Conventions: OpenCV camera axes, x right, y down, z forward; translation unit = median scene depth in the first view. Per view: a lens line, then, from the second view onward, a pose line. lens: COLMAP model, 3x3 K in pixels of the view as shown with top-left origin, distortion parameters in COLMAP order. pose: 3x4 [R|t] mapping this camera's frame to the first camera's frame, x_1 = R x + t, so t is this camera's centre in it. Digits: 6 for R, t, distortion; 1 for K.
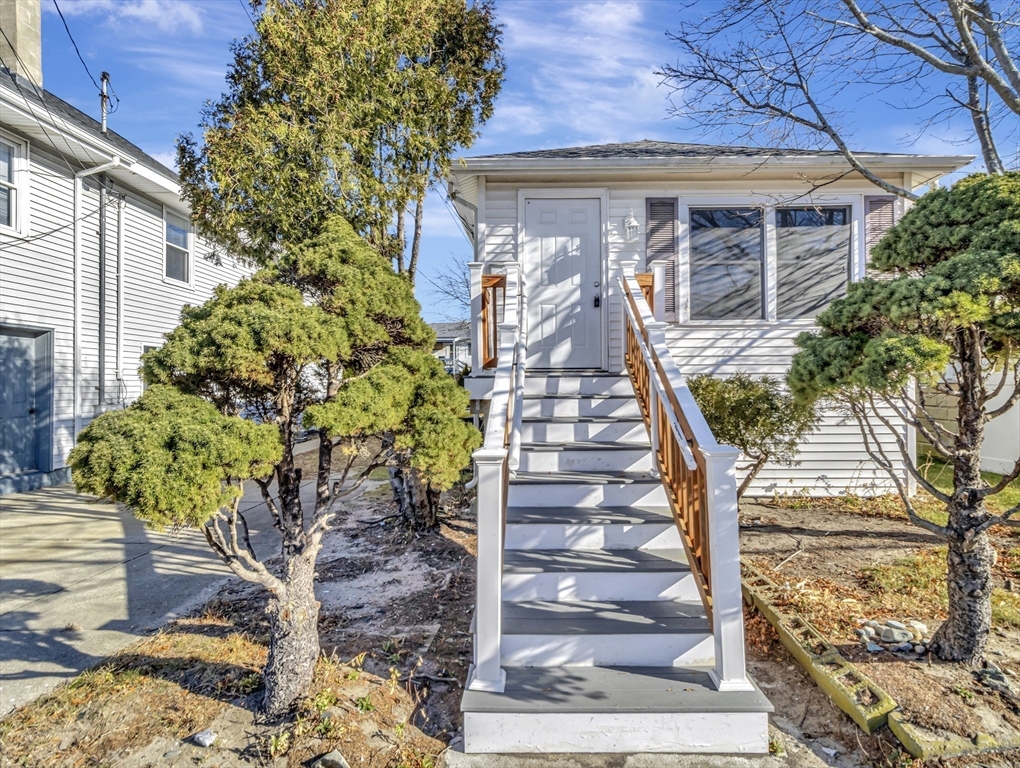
lens RADIAL K [[455.9, 0, 510.0], [0, 455.9, 384.0], [0, 0, 1]] dist [0.003486, -0.000514]
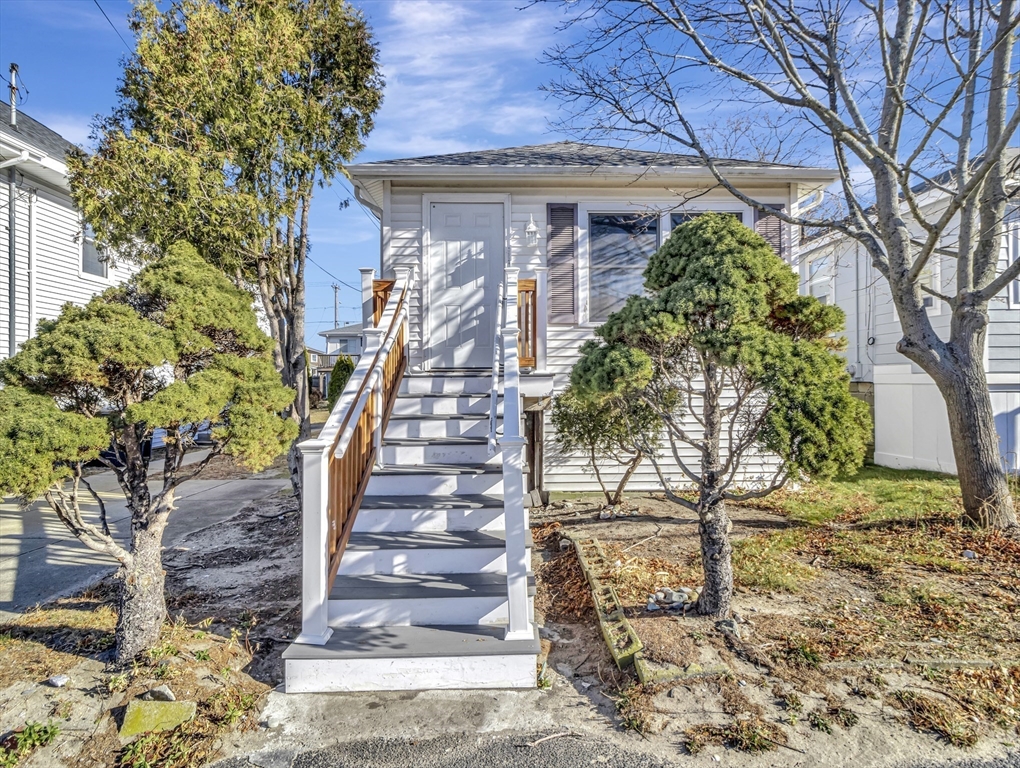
lens RADIAL K [[496.7, 0, 510.0], [0, 496.7, 384.0], [0, 0, 1]] dist [0.000693, -0.000101]
pose [[0.999482, -0.000086, 0.032192, 0.401314], [-0.000092, 0.999985, 0.005517, -0.009321], [-0.032192, -0.005517, 0.999466, -0.284030]]
